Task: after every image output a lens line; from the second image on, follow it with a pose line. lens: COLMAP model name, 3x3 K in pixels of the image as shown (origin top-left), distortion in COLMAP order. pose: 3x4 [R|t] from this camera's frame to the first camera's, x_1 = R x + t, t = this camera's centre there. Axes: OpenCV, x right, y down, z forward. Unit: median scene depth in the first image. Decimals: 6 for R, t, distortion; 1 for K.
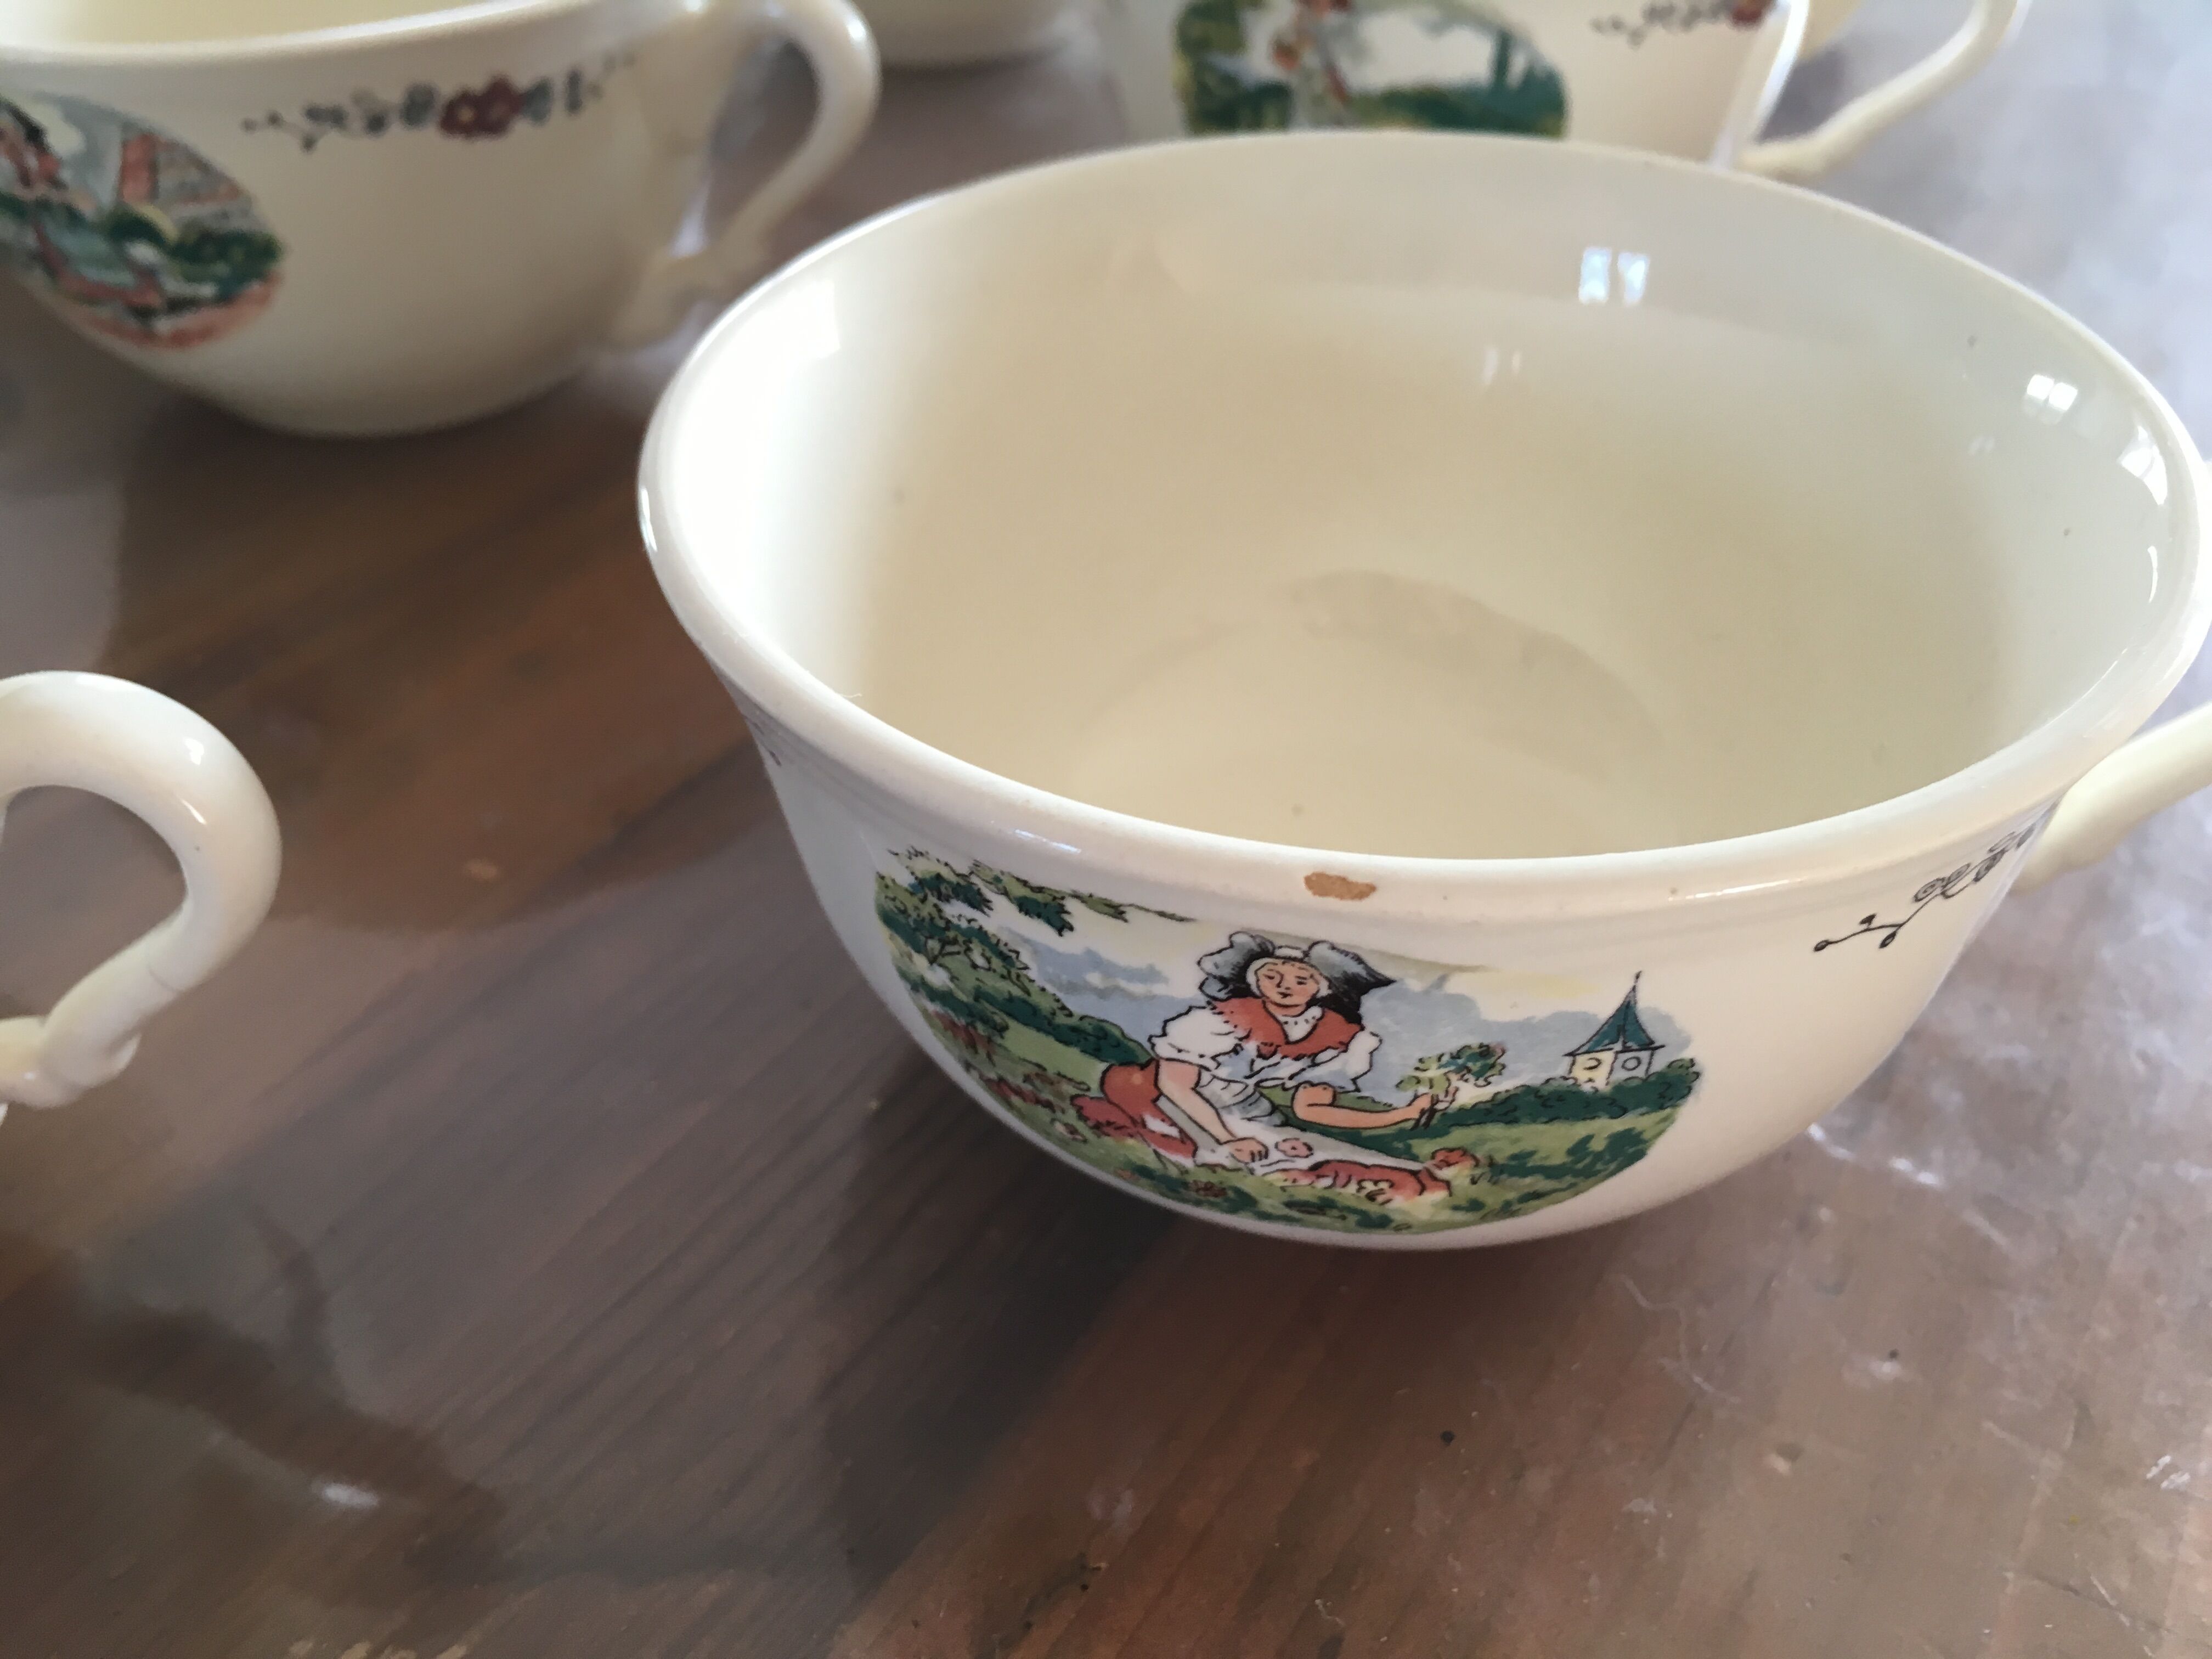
lens RADIAL K [[2000.9, 0, 1110.8], [0, 2000.9, 788.4], [0, 0, 1]] dist [0.085026, -0.183726]
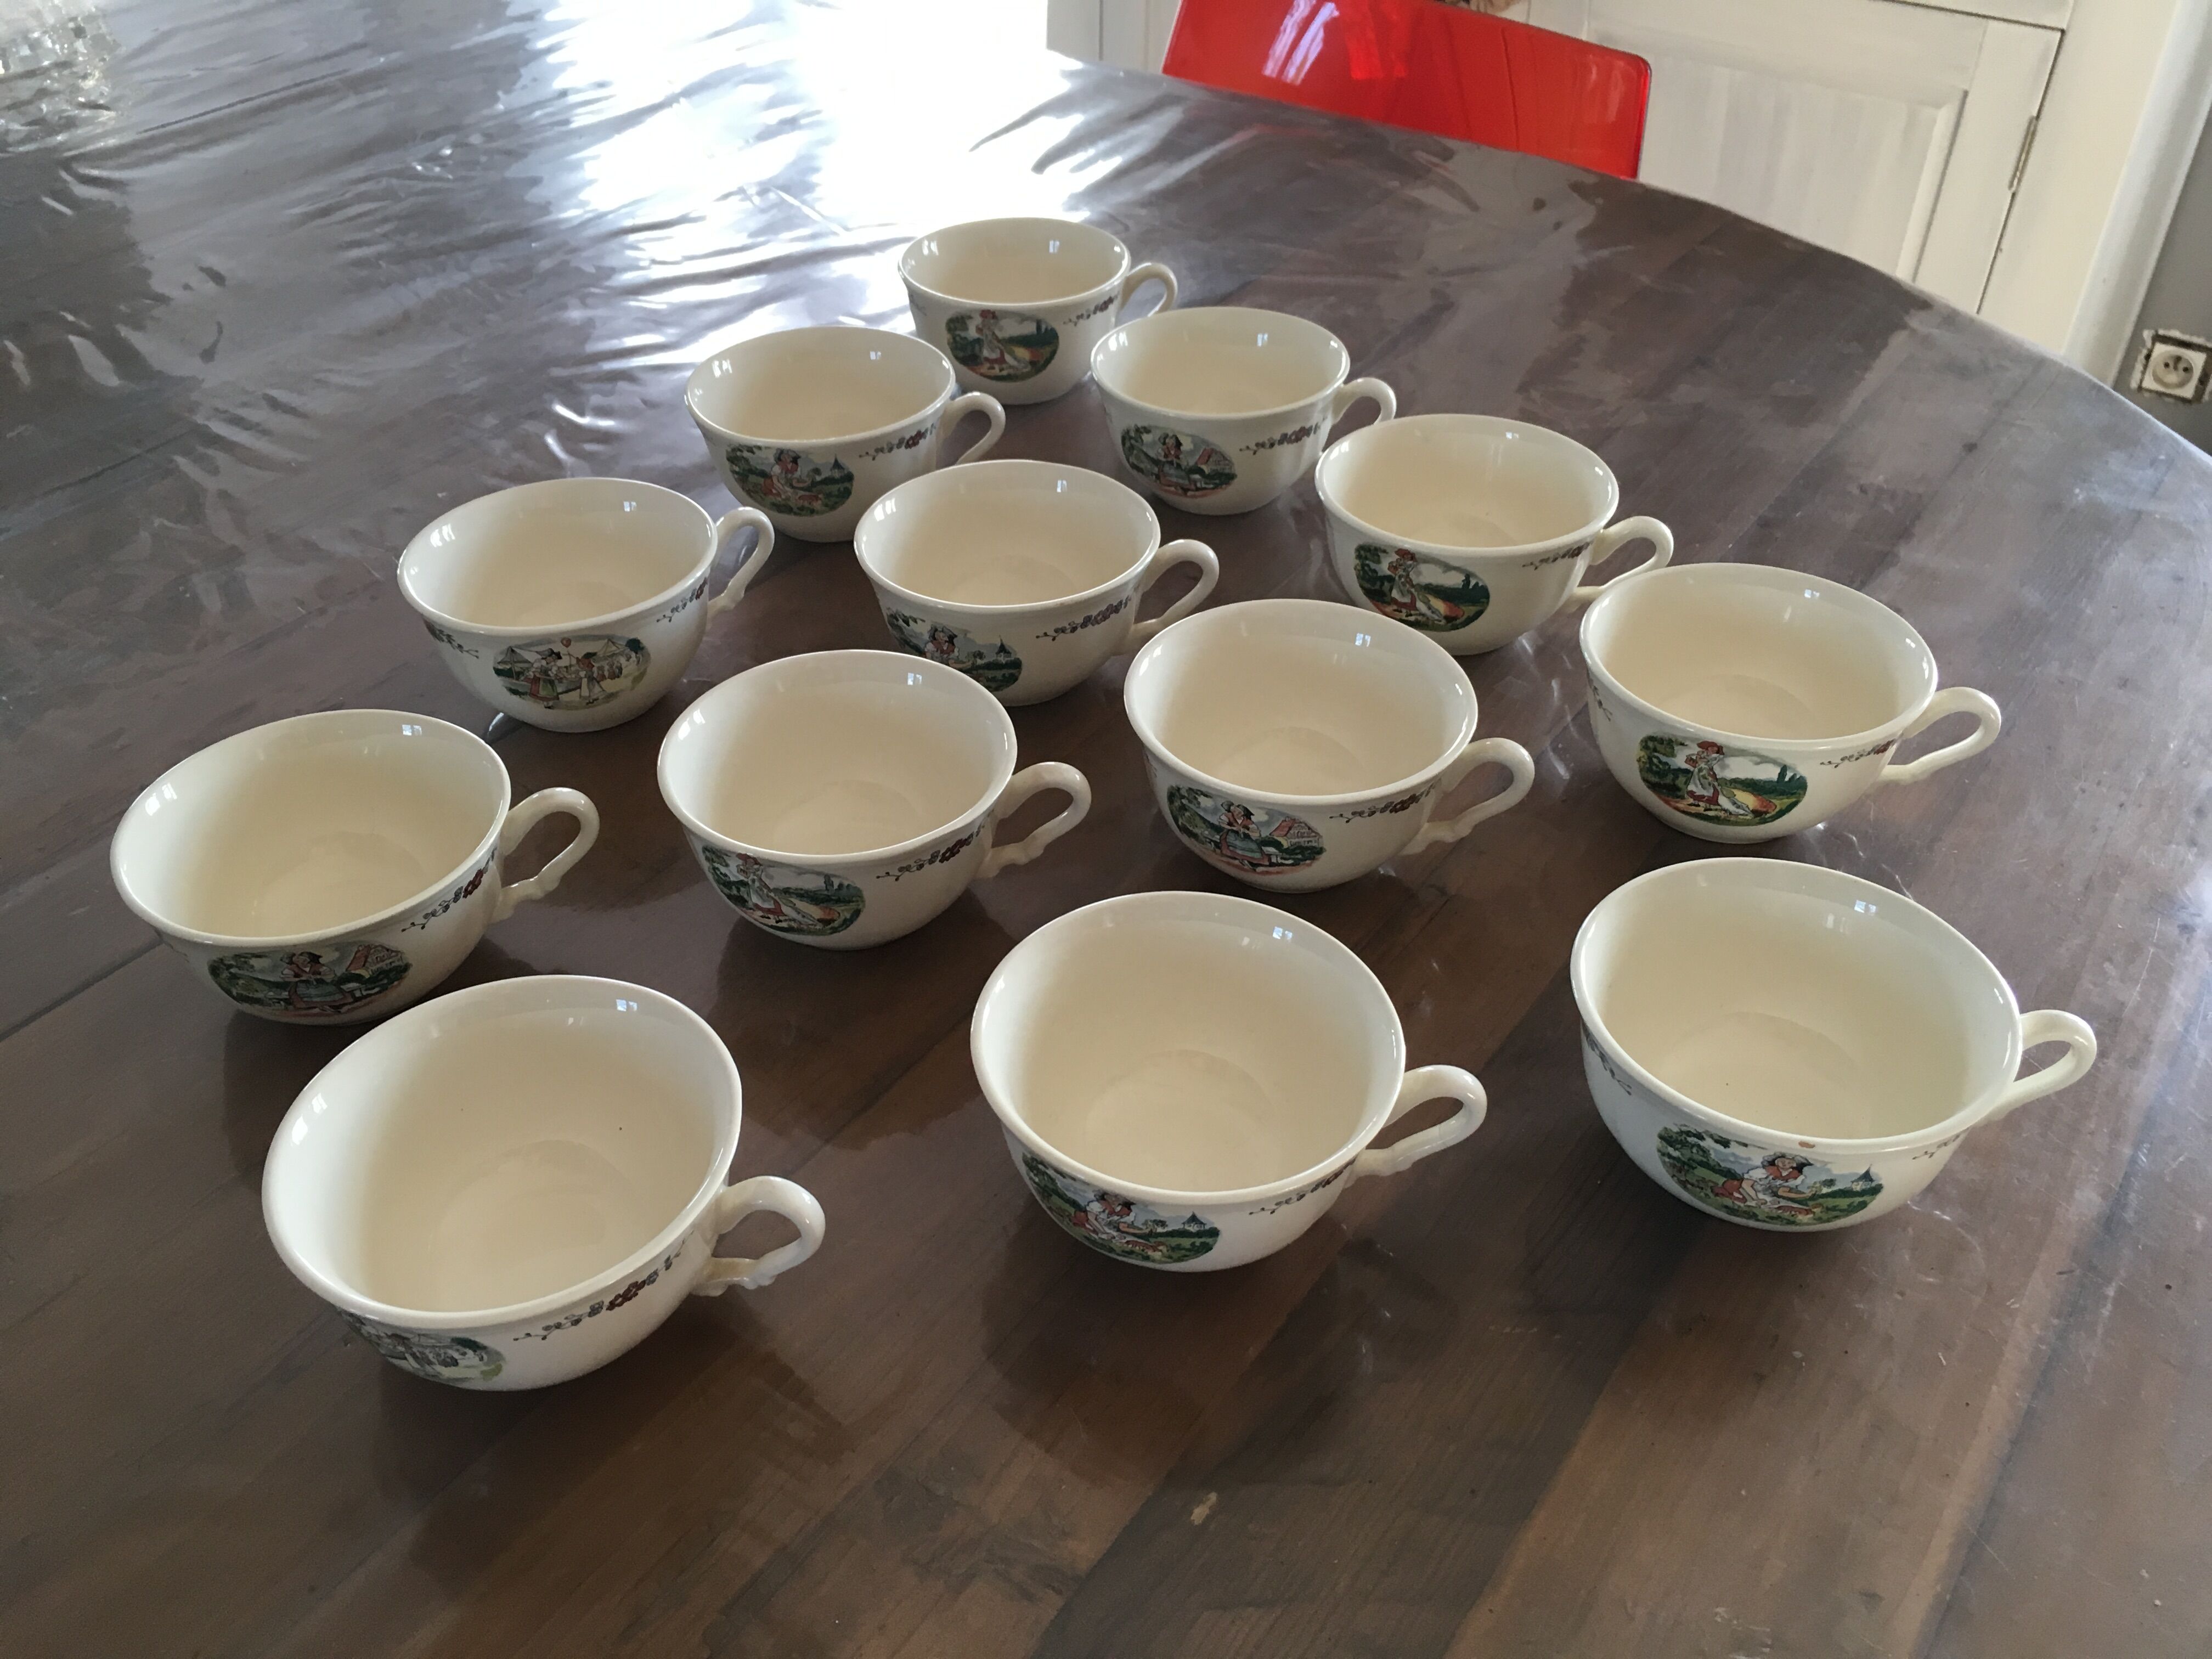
lens RADIAL K [[1939.2, 0, 1090.6], [0, 1939.2, 793.9], [0, 0, 1]] dist [0.086544, -0.147451]
pose [[0.998687, 0.021670, -0.046416, -1.078070], [-0.022621, 0.999543, -0.020074, -0.507740], [0.045960, 0.021098, 0.998720, -2.881930]]
